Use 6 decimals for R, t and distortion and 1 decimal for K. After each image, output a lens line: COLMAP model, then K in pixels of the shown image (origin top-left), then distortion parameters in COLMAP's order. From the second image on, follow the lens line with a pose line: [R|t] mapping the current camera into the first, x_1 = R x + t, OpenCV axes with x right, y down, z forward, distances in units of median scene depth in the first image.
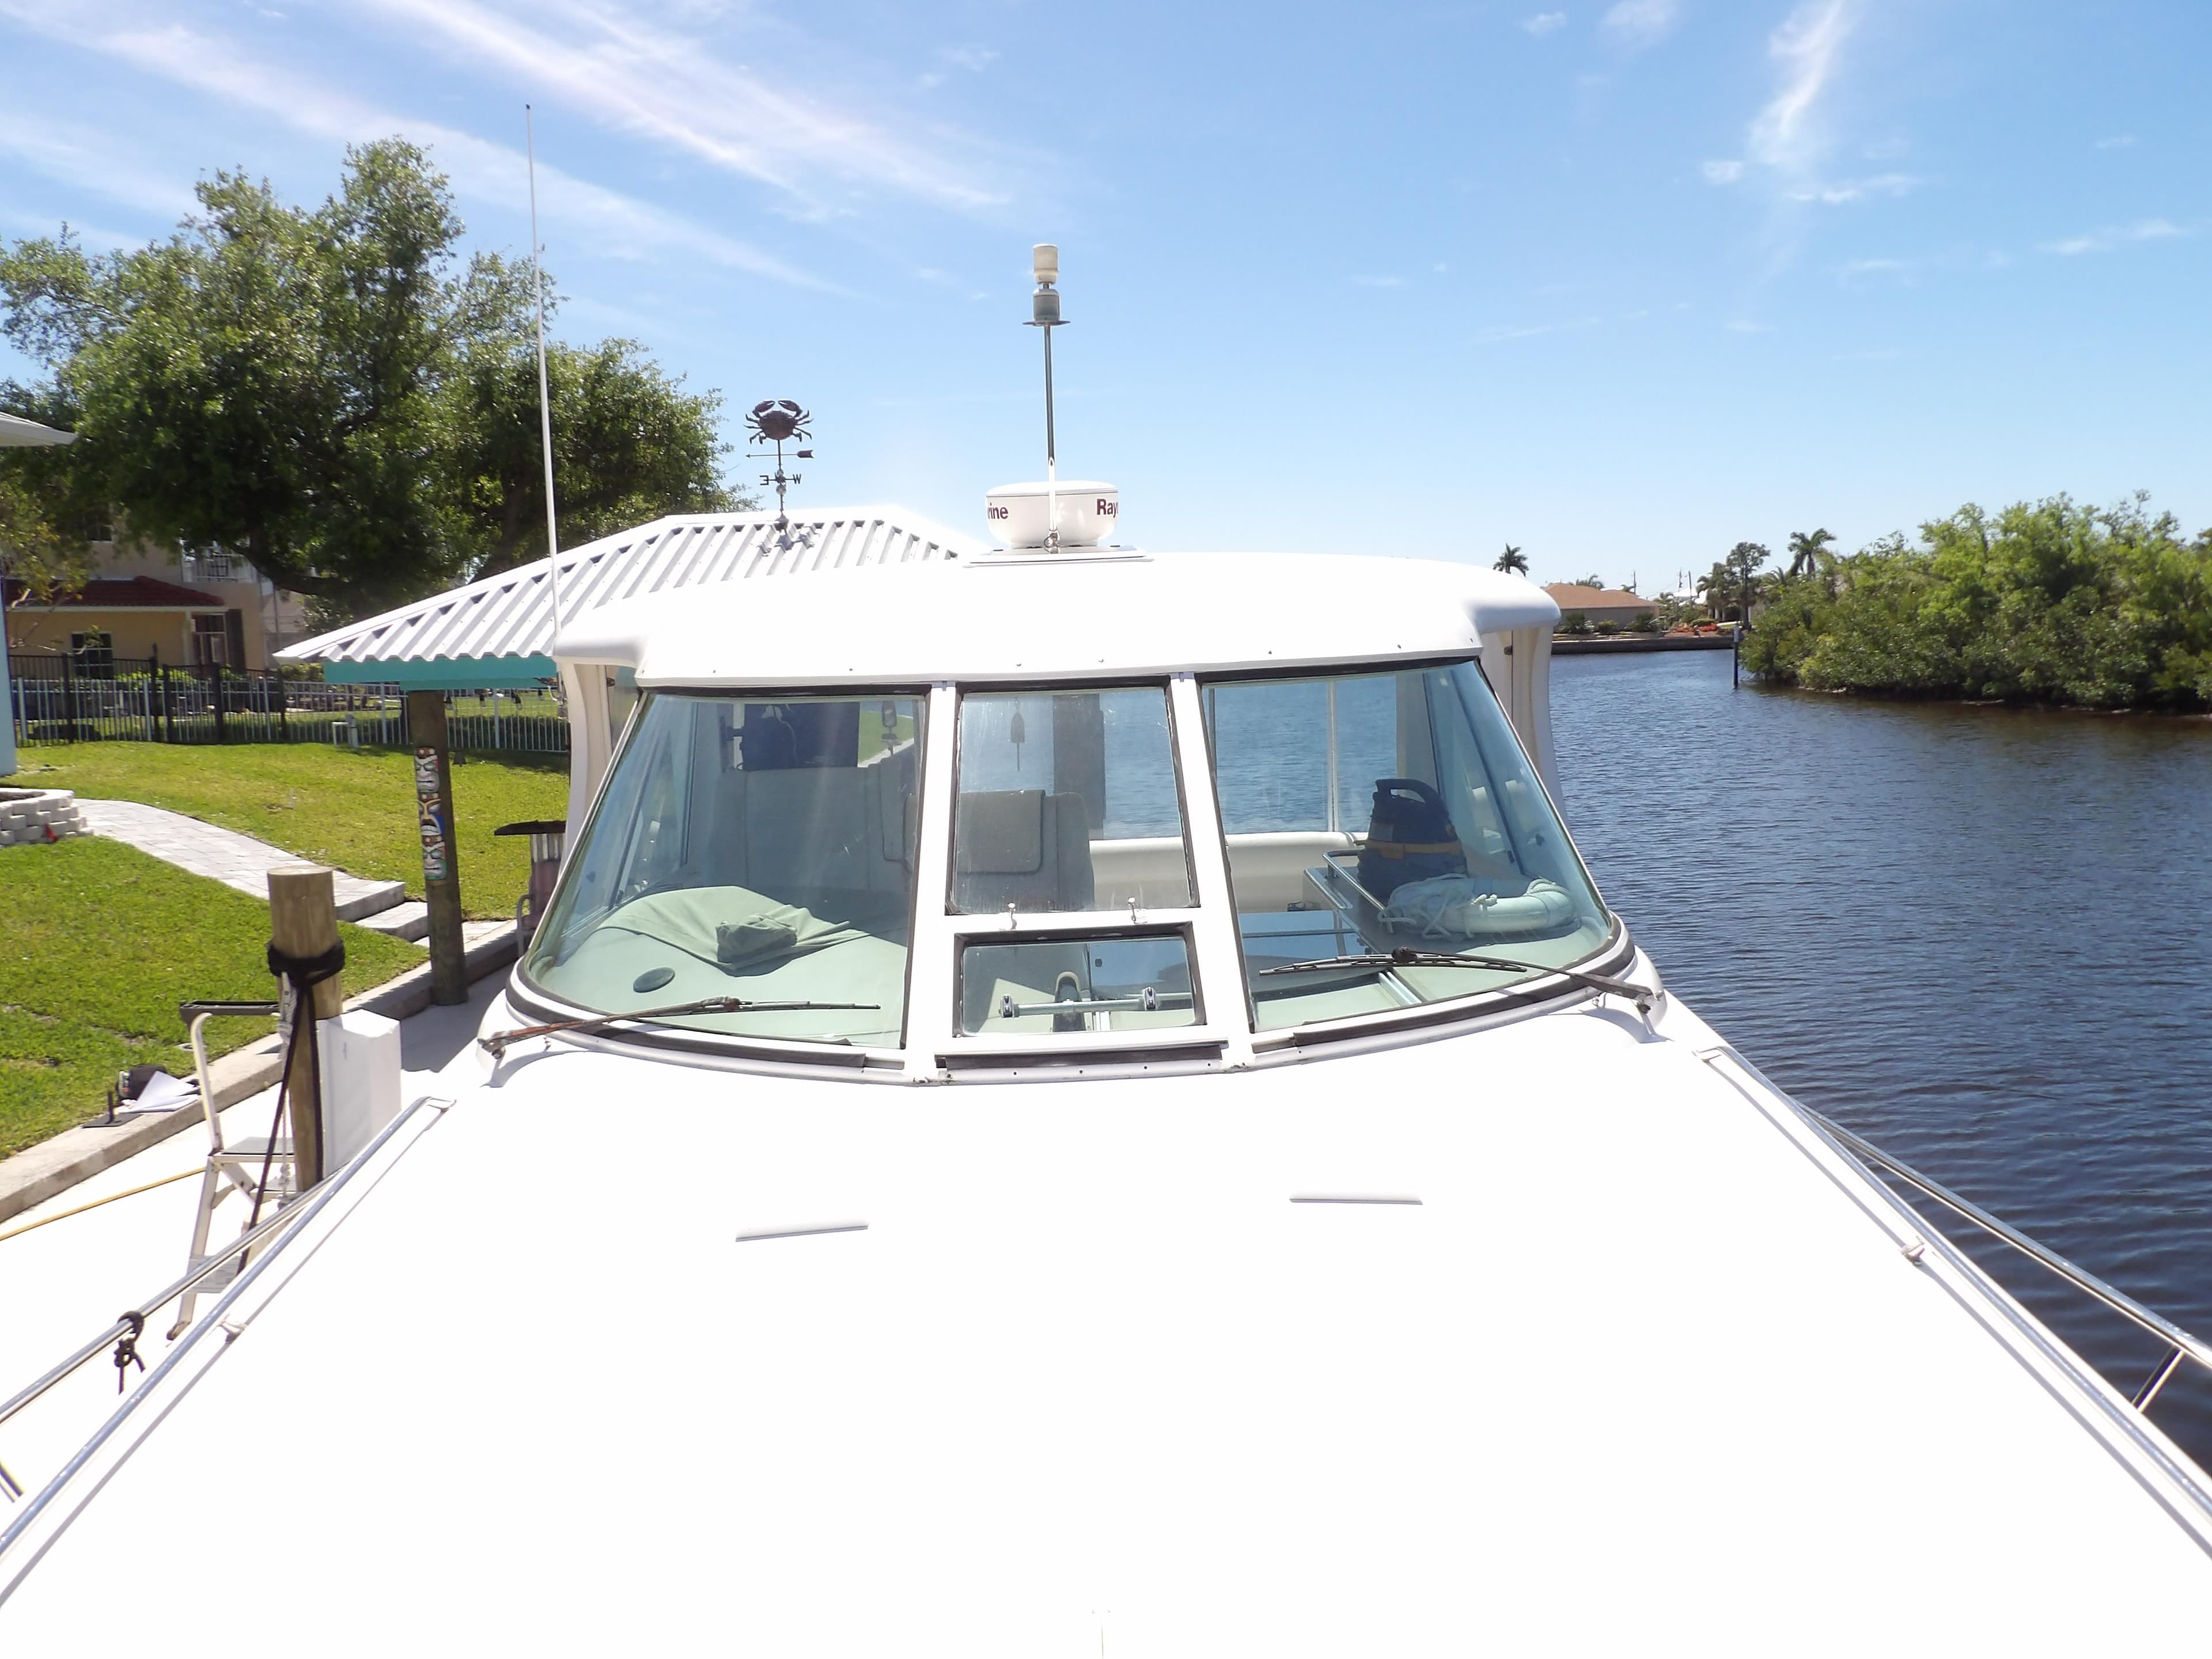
lens RADIAL K [[1621.5, 0, 1106.0], [0, 1621.5, 829.5], [0, 0, 1]] dist [0.028726, 0.001817]
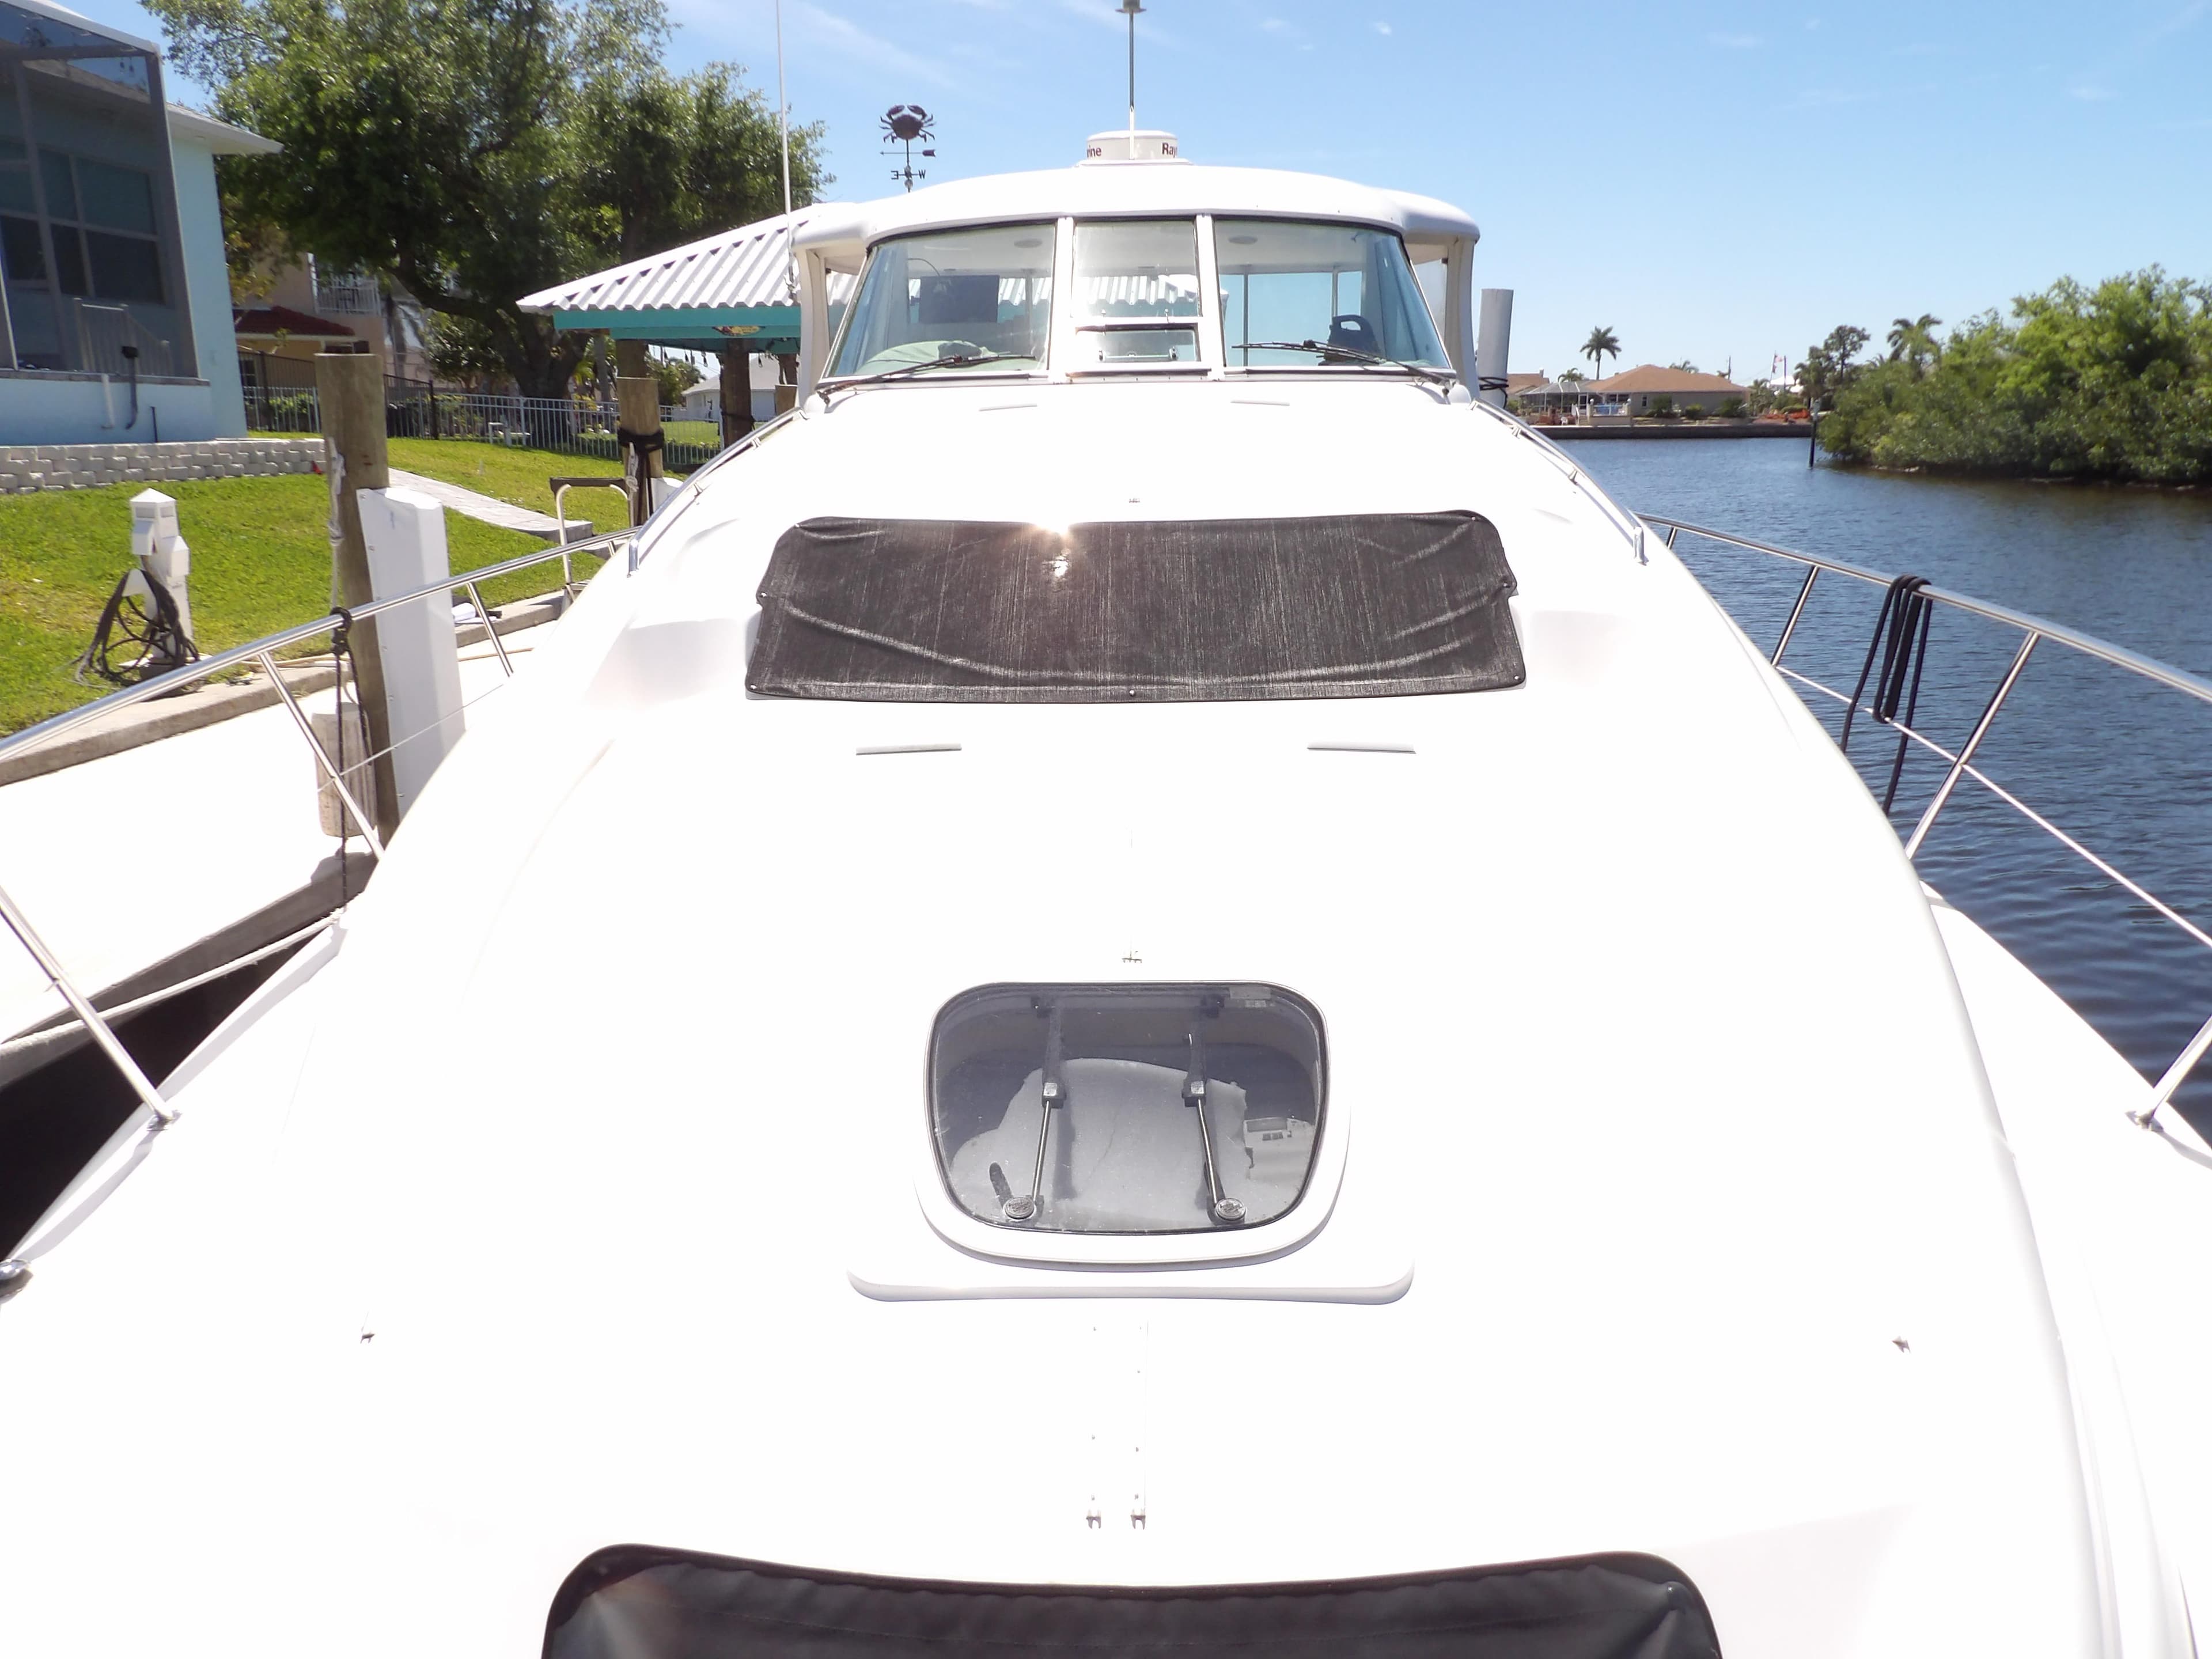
lens RADIAL K [[1665.8, 0, 1106.0], [0, 1665.8, 829.5], [0, 0, 1]] dist [-0.002640, 0.043226]
pose [[0.998779, 0.031699, -0.037888, 0.002922], [-0.027036, 0.992669, 0.117801, 0.053059], [0.041344, -0.116633, 0.992314, -0.123180]]
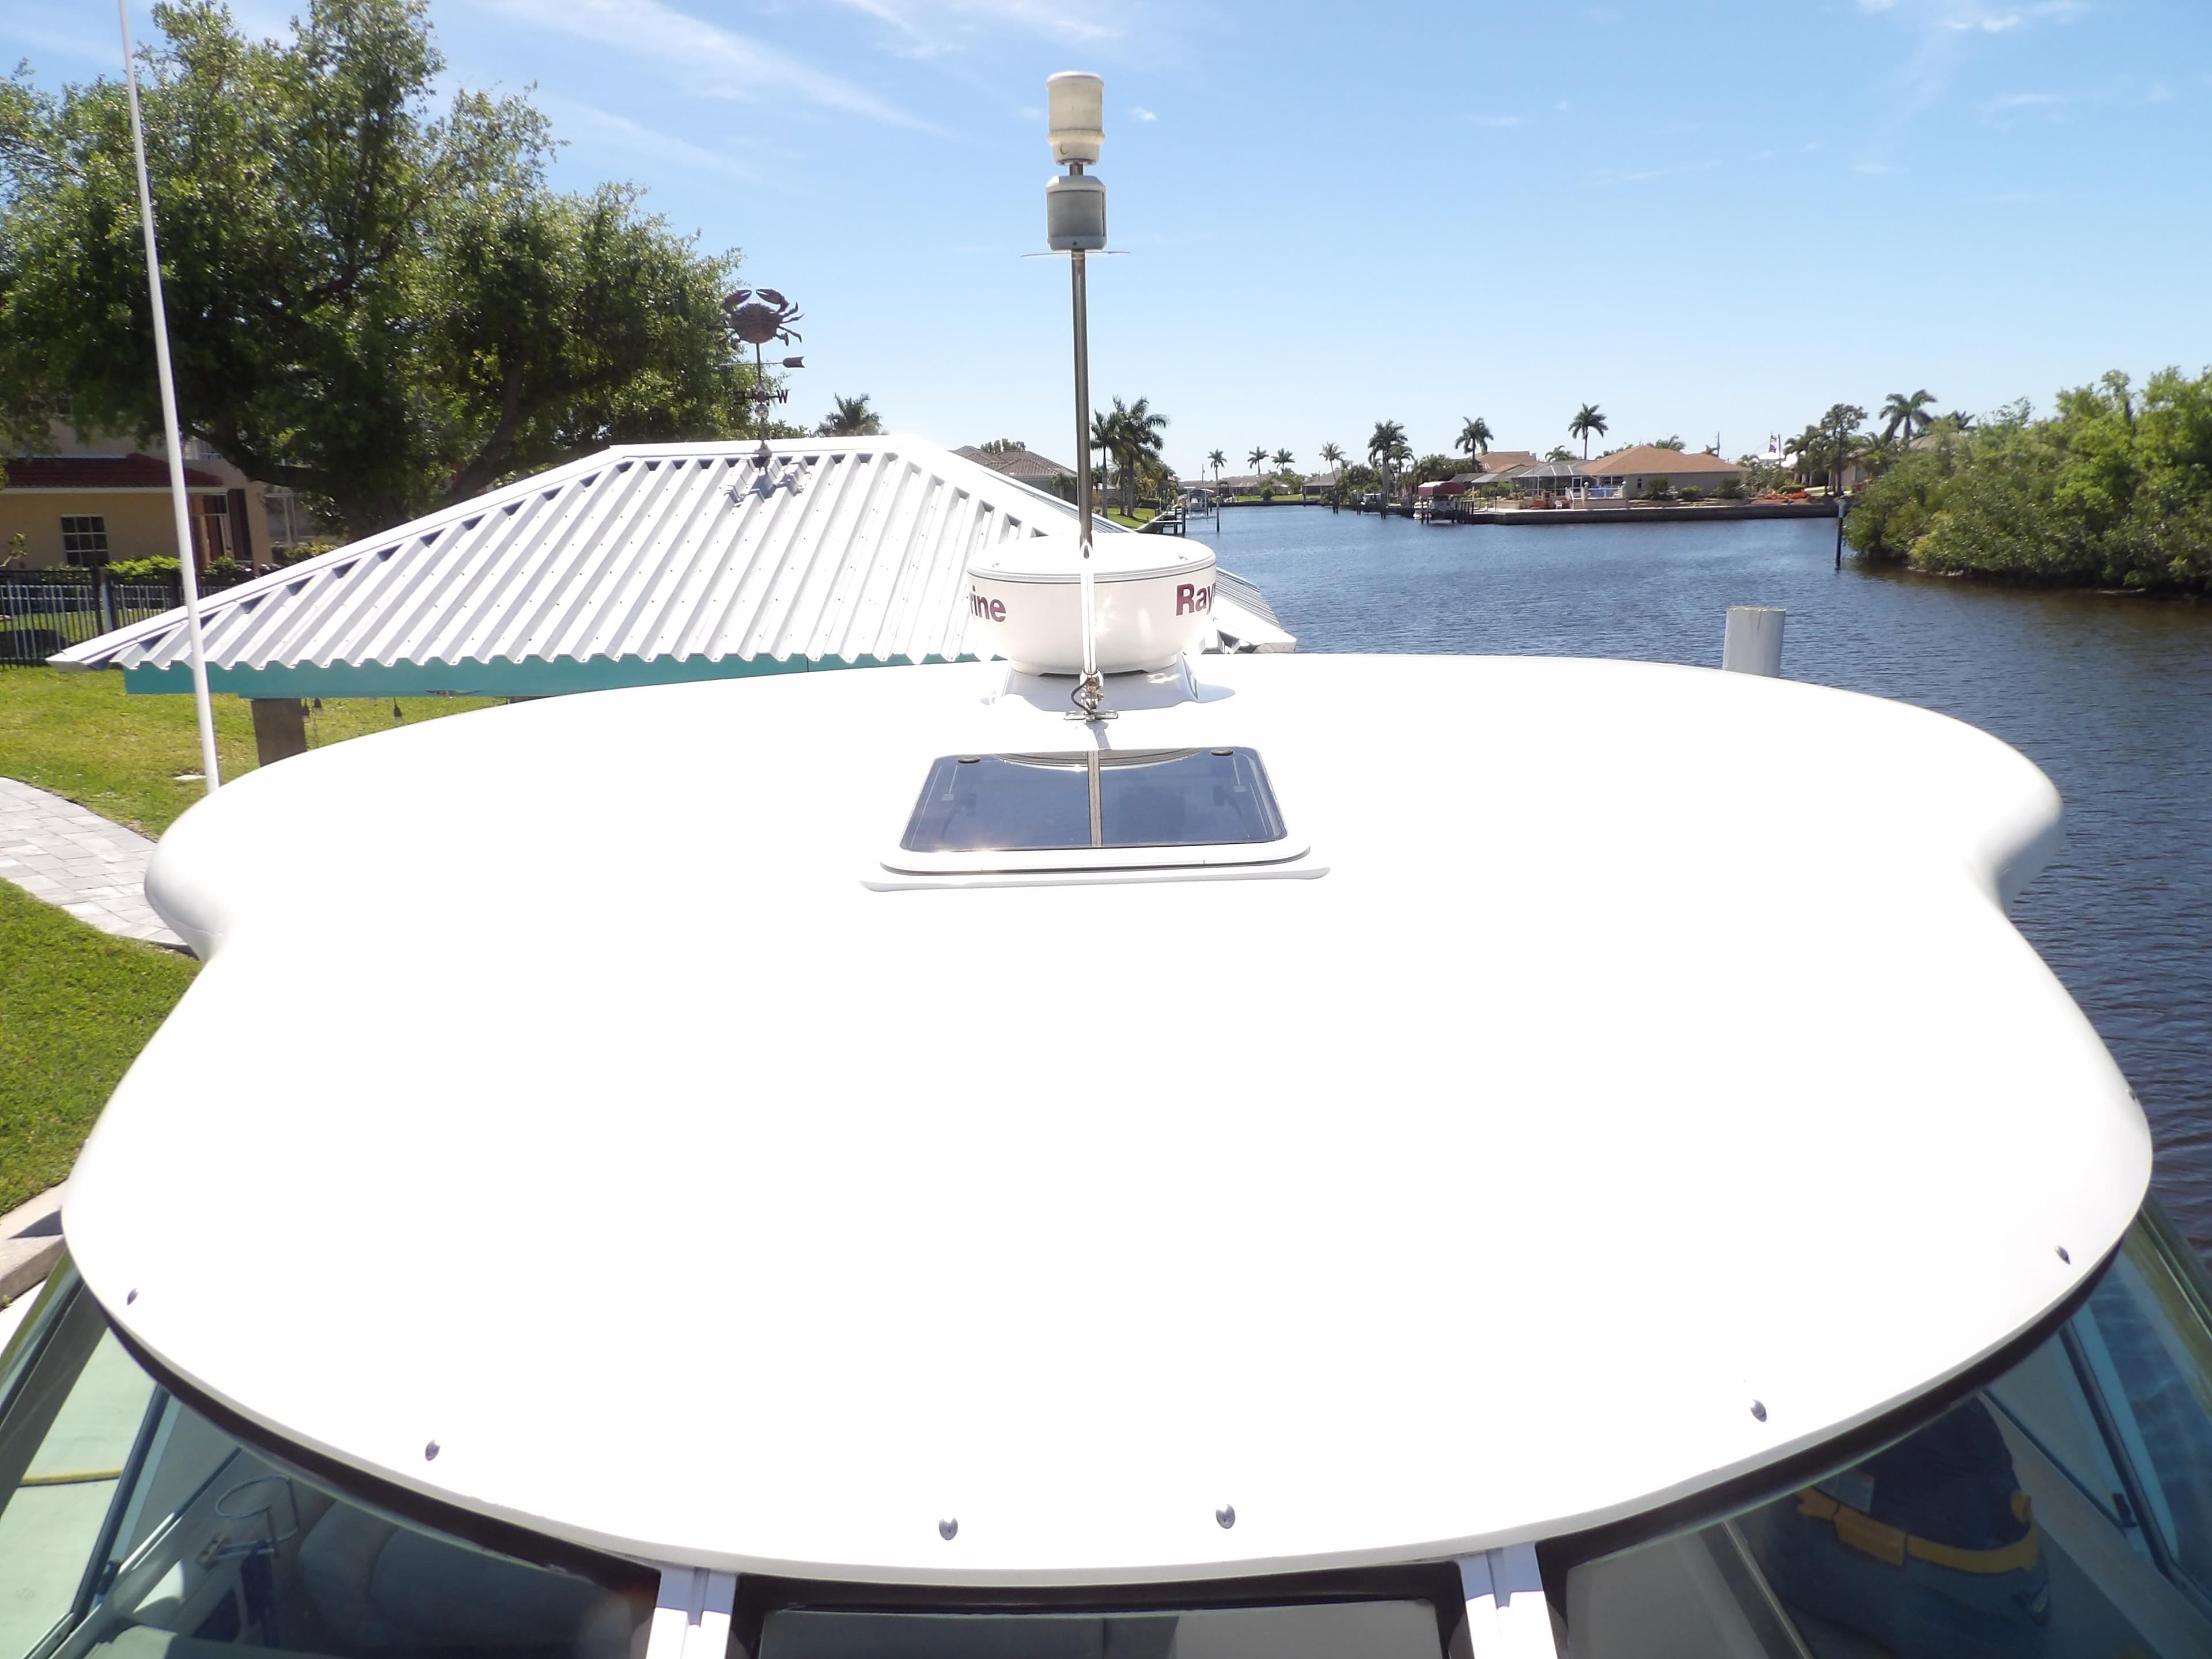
lens RADIAL K [[1591.8, 0, 1097.9], [0, 1591.8, 809.4], [0, 0, 1]] dist [-0.000339, 0.030564]
pose [[0.999166, 0.014376, -0.038225, -0.006962], [-0.011177, 0.996518, 0.082623, -0.041569], [0.039280, -0.082127, 0.995847, 0.122938]]
